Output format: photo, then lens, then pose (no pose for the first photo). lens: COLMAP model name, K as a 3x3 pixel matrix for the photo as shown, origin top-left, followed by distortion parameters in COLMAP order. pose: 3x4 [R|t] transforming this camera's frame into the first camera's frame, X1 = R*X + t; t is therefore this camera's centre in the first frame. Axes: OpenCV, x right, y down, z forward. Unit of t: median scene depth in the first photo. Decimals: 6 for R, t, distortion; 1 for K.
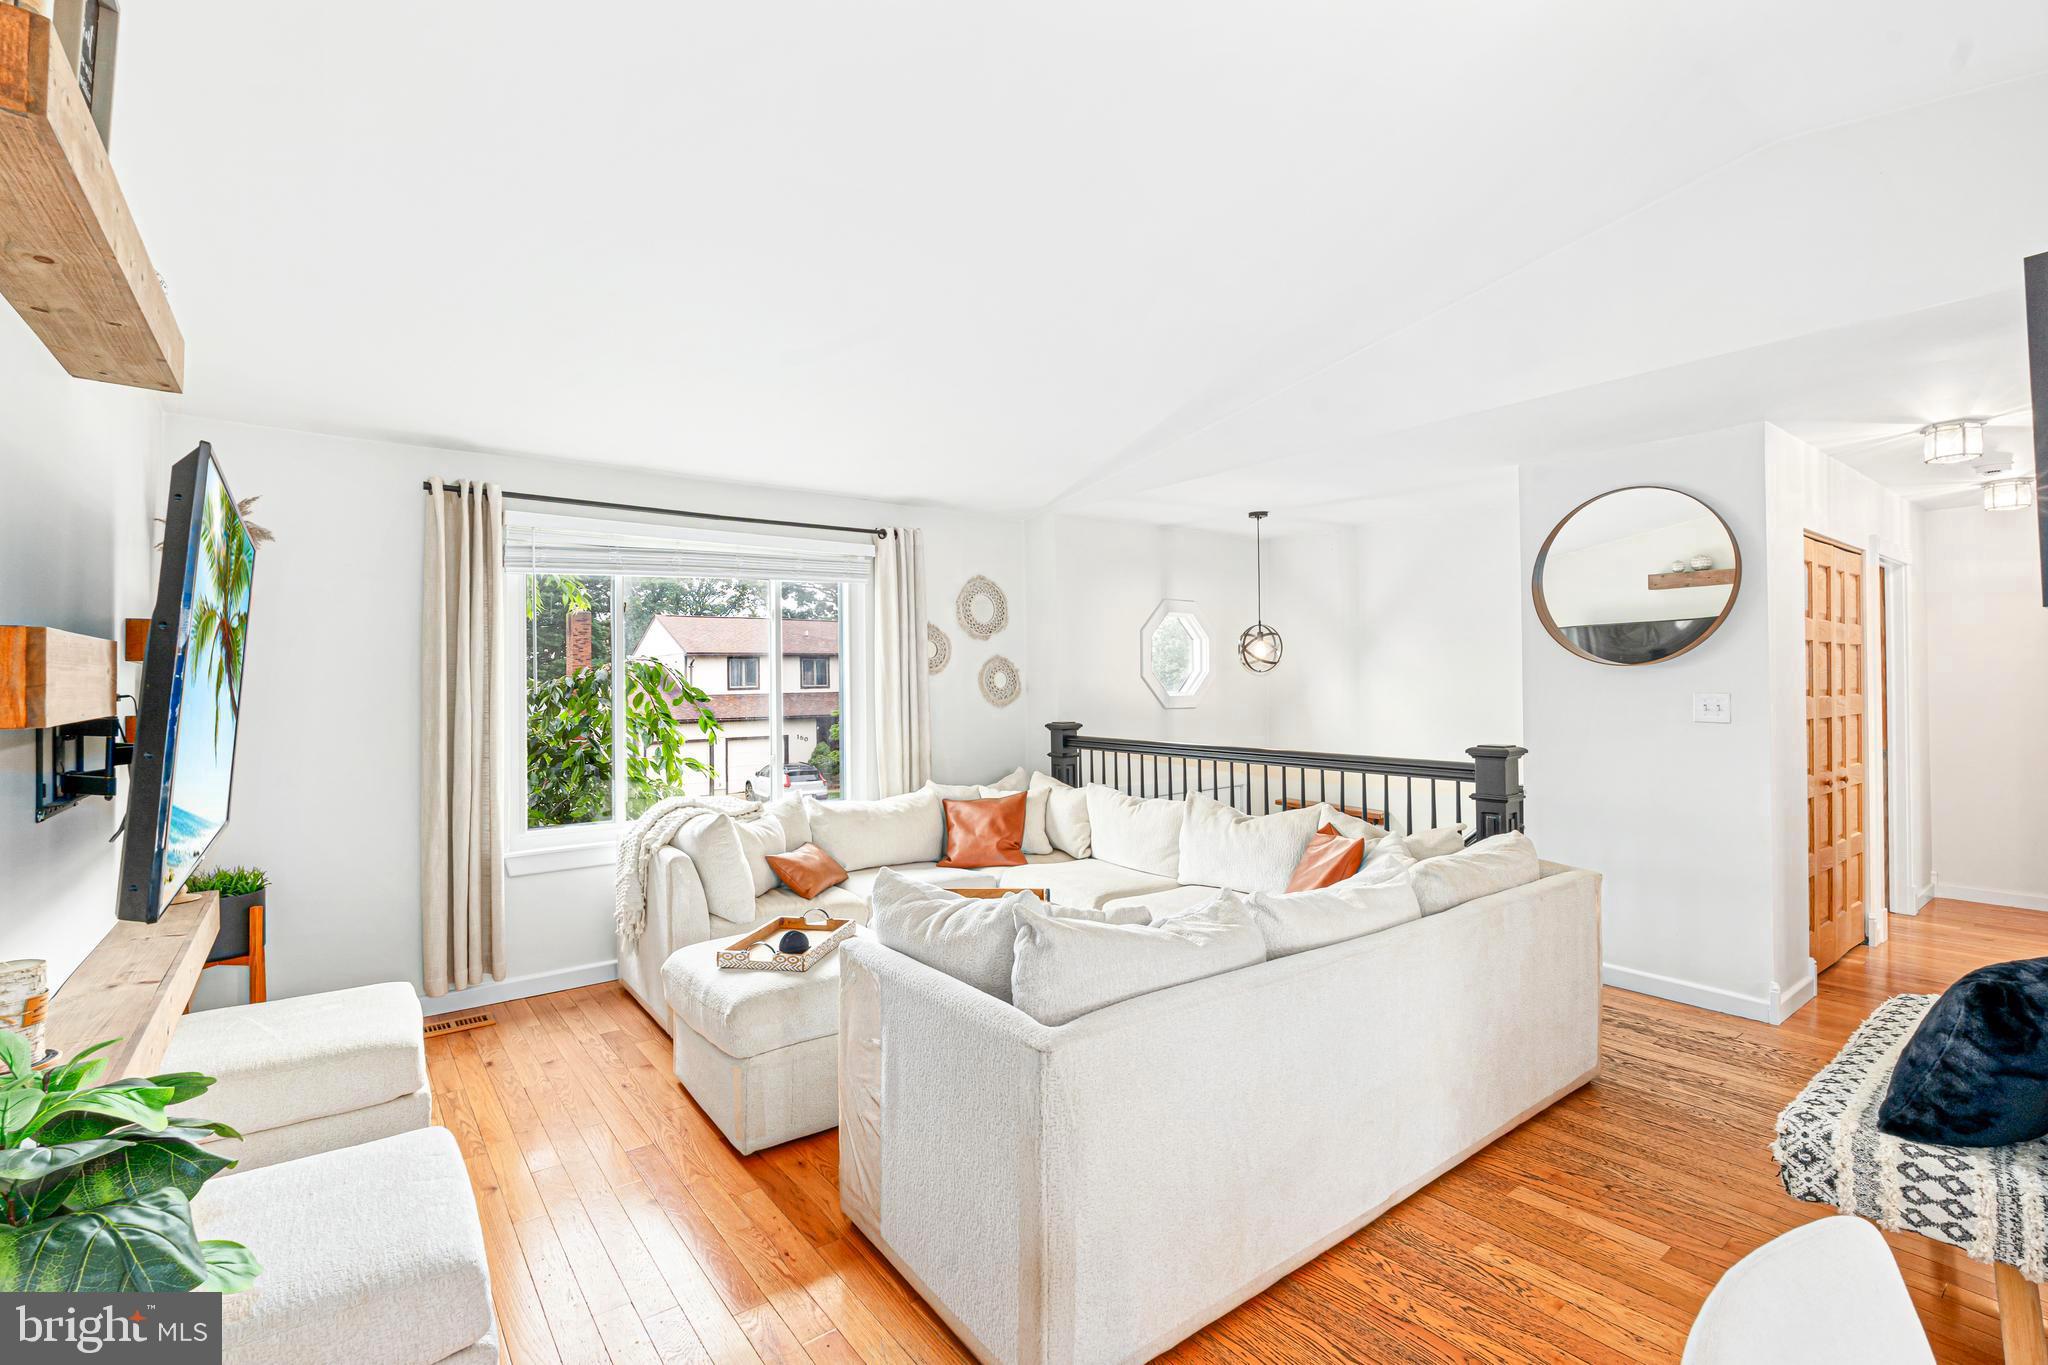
lens RADIAL K [[910.3, 0, 1011.7], [0, 910.3, 672.8], [0, 0, 1]] dist [-0.003414, 0.001019]
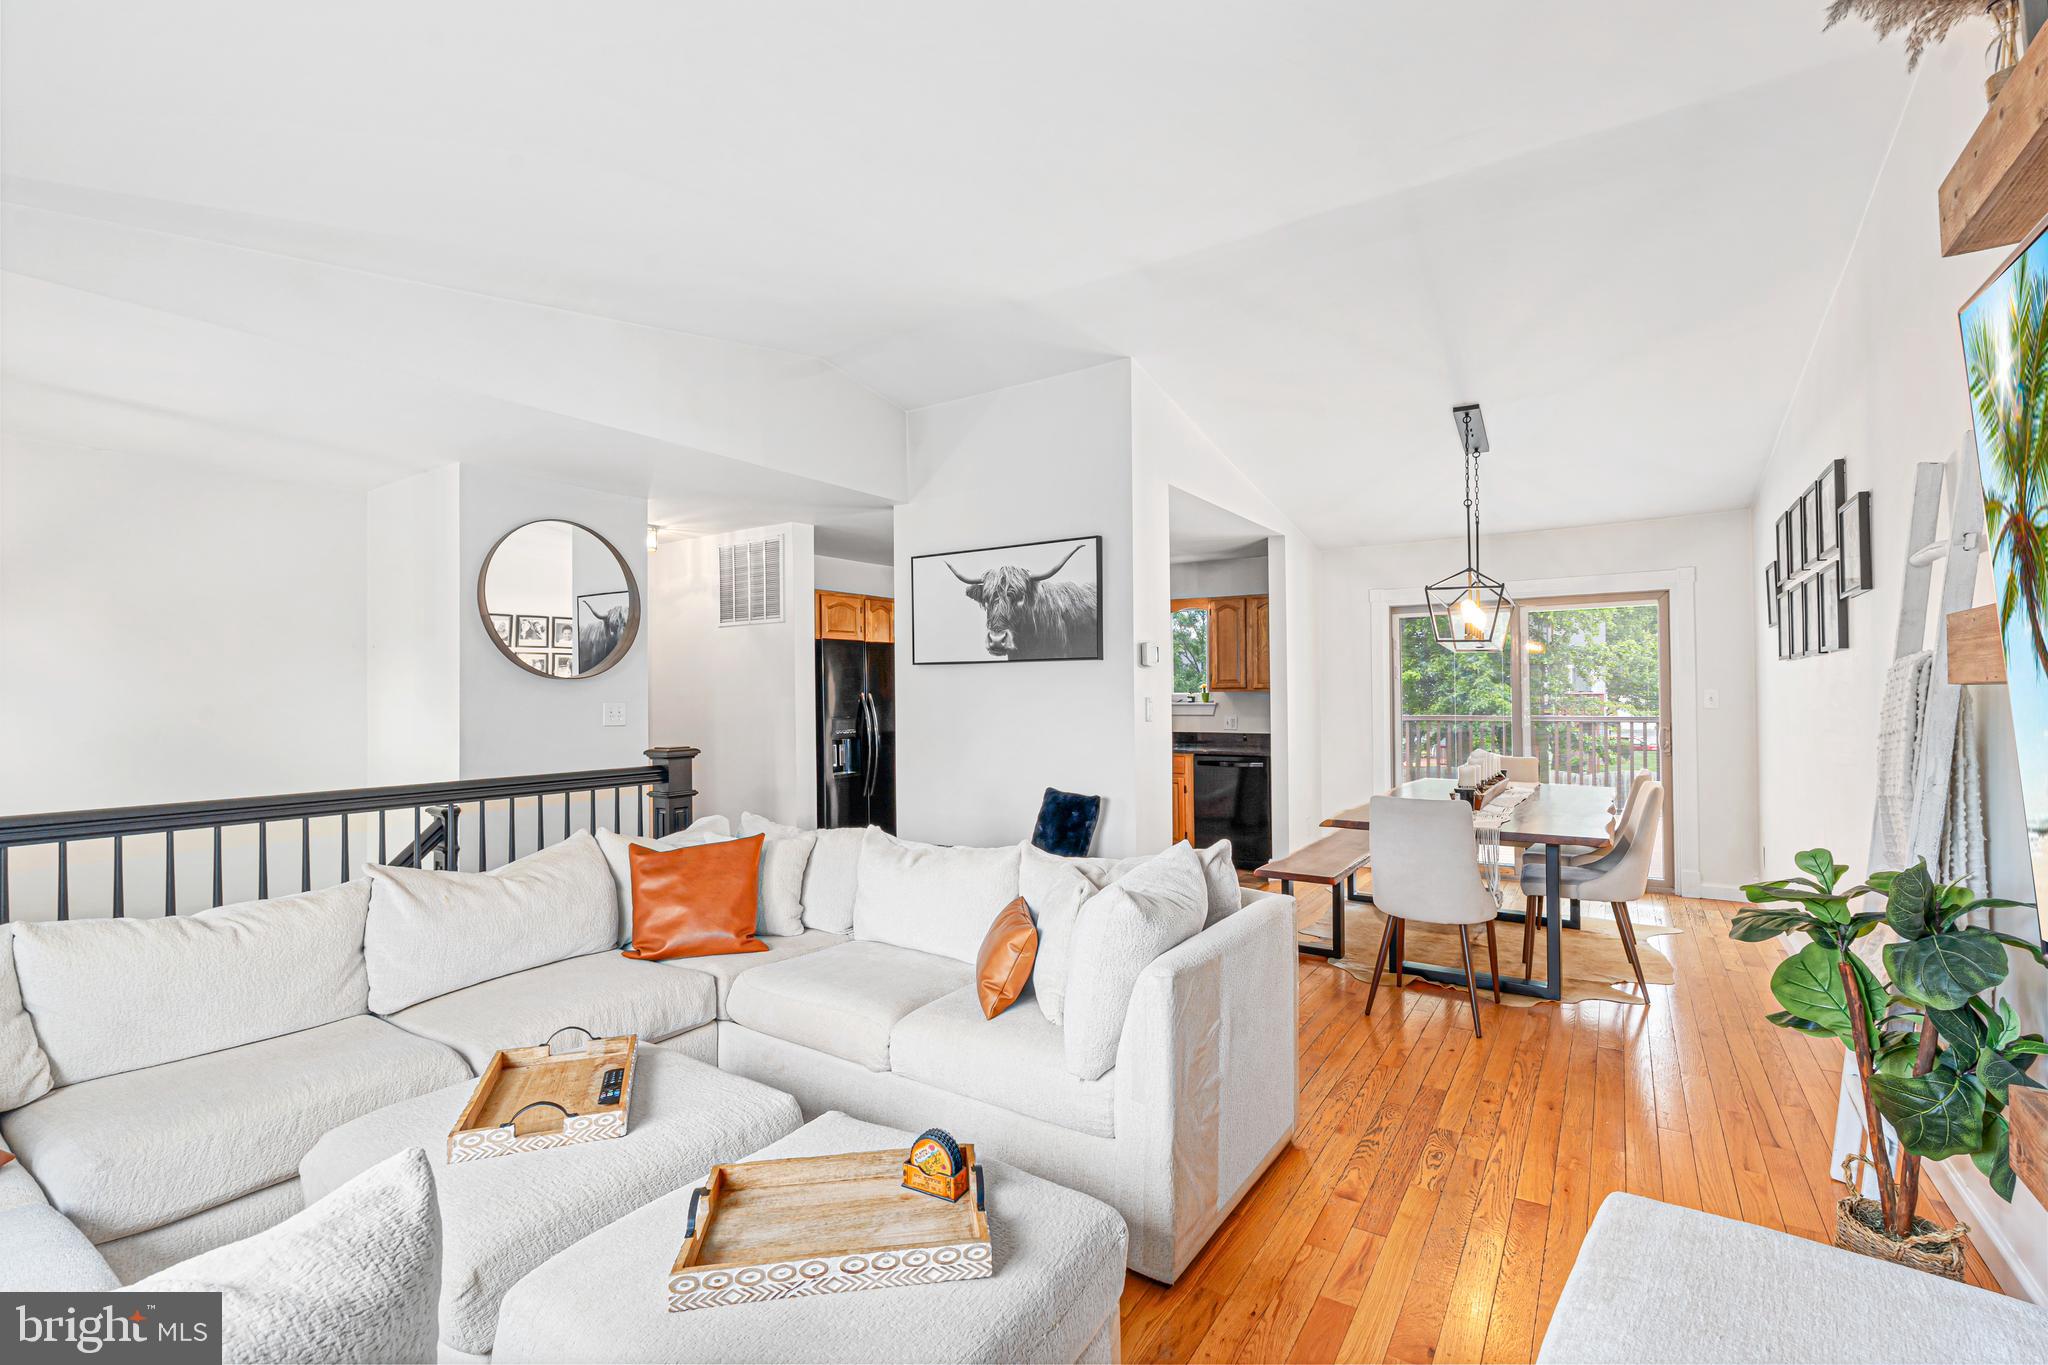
lens RADIAL K [[910.3, 0, 1022.1], [0, 910.3, 682.2], [0, 0, 1]] dist [-0.003414, 0.001019]
pose [[-0.326082, 0.023205, 0.945057, -0.982323], [0.004735, 0.999726, -0.022914, 0.043545], [-0.945330, -0.002997, -0.326103, 1.441600]]
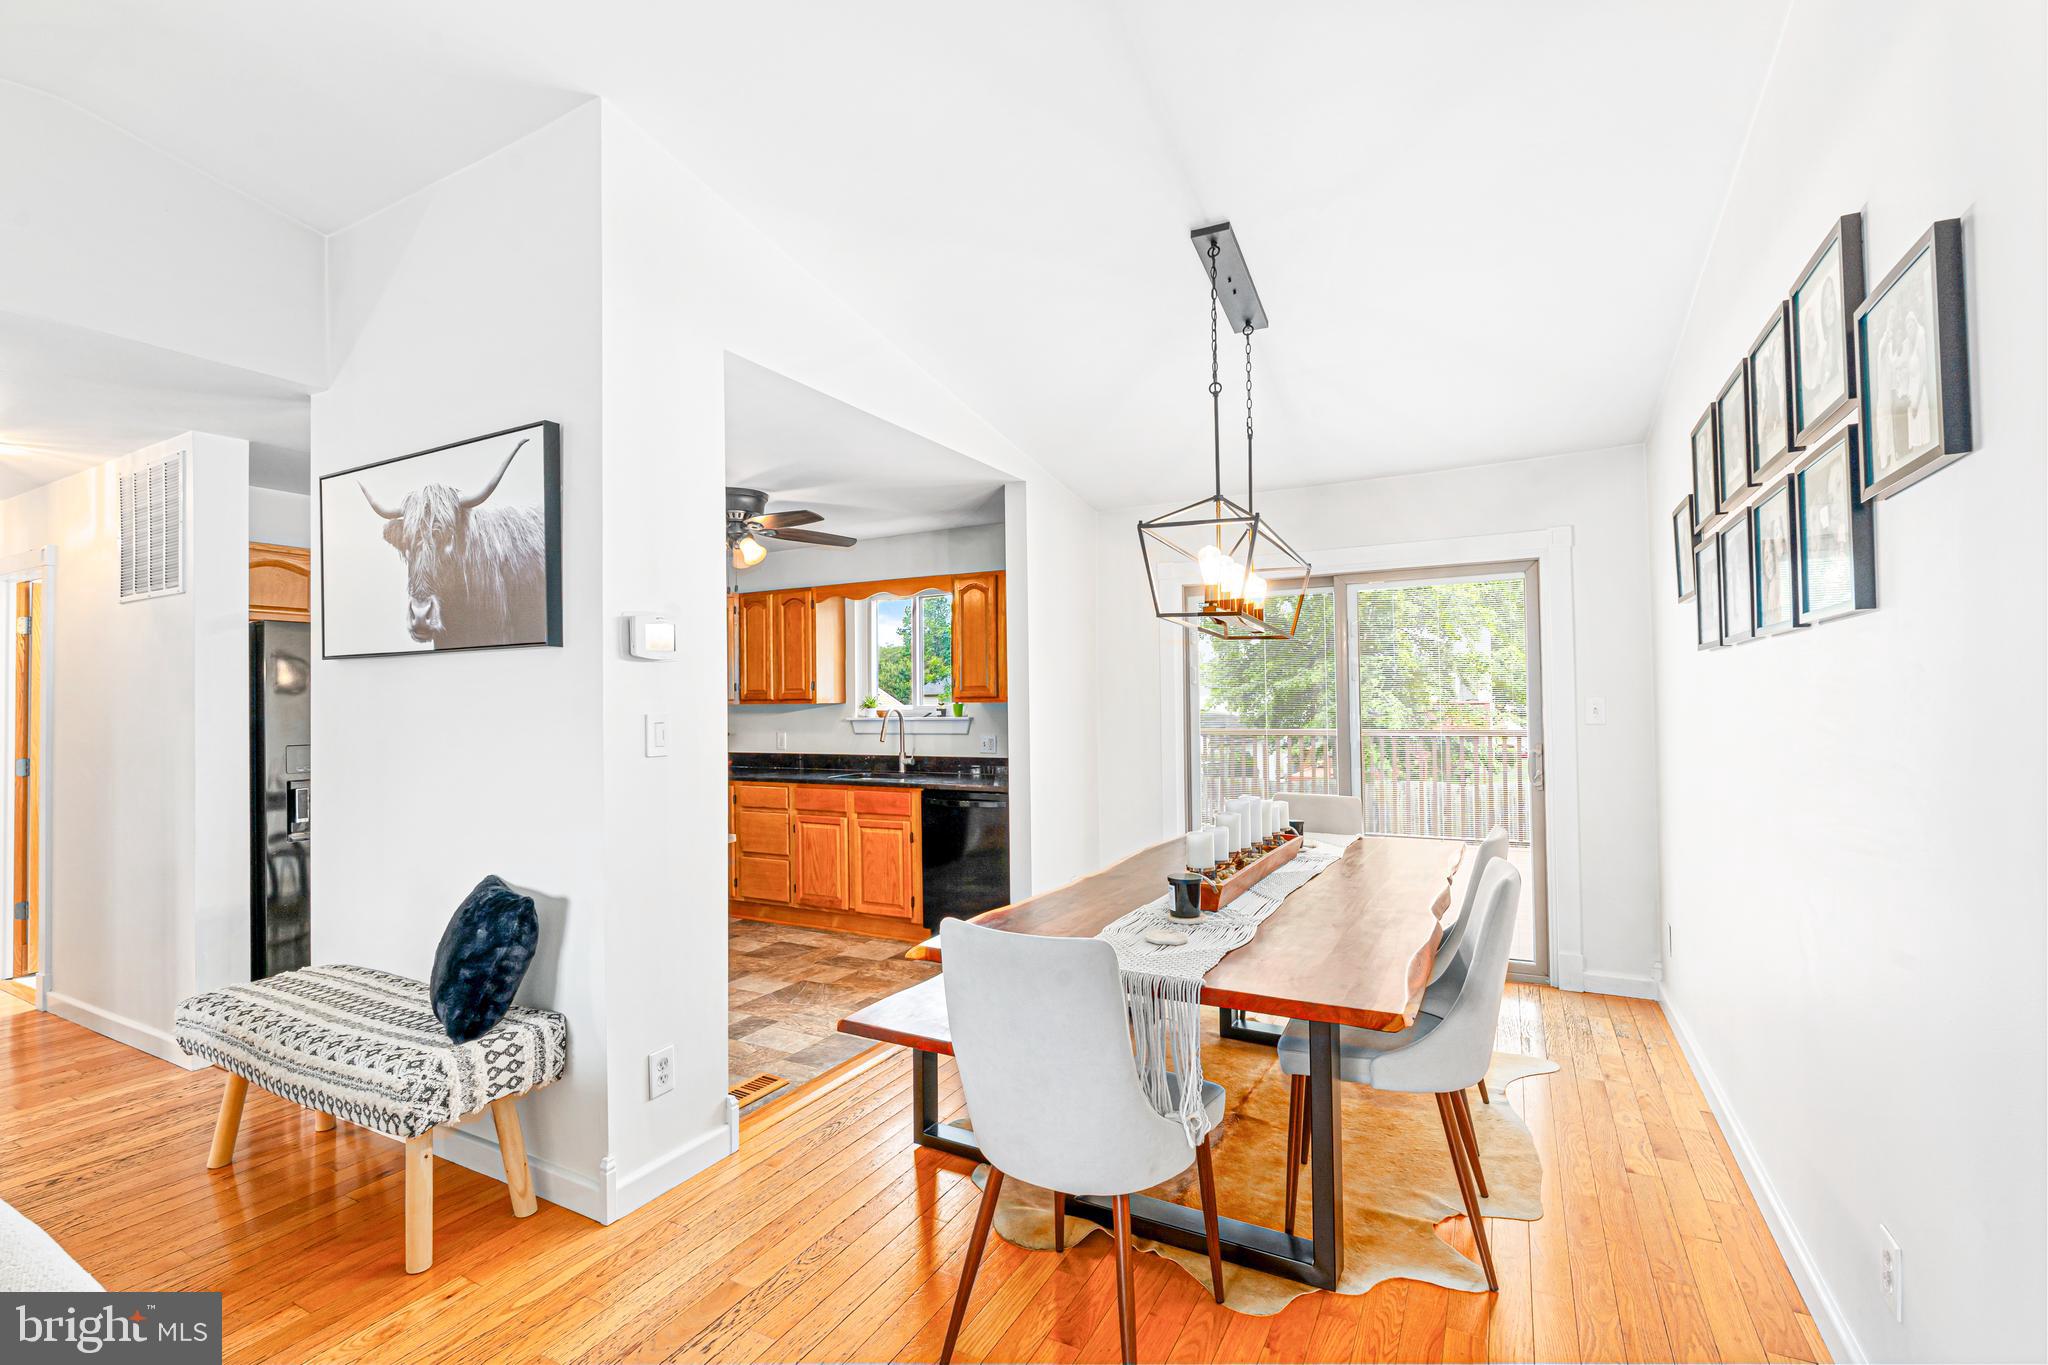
lens RADIAL K [[910.3, 0, 1018.6], [0, 910.3, 684.6], [0, 0, 1]] dist [-0.003414, 0.001019]
pose [[-0.408146, 0.032279, 0.912346, -0.408102], [0.009948, 0.999473, -0.030911, 0.035258], [-0.912863, -0.003541, -0.408251, 0.601886]]
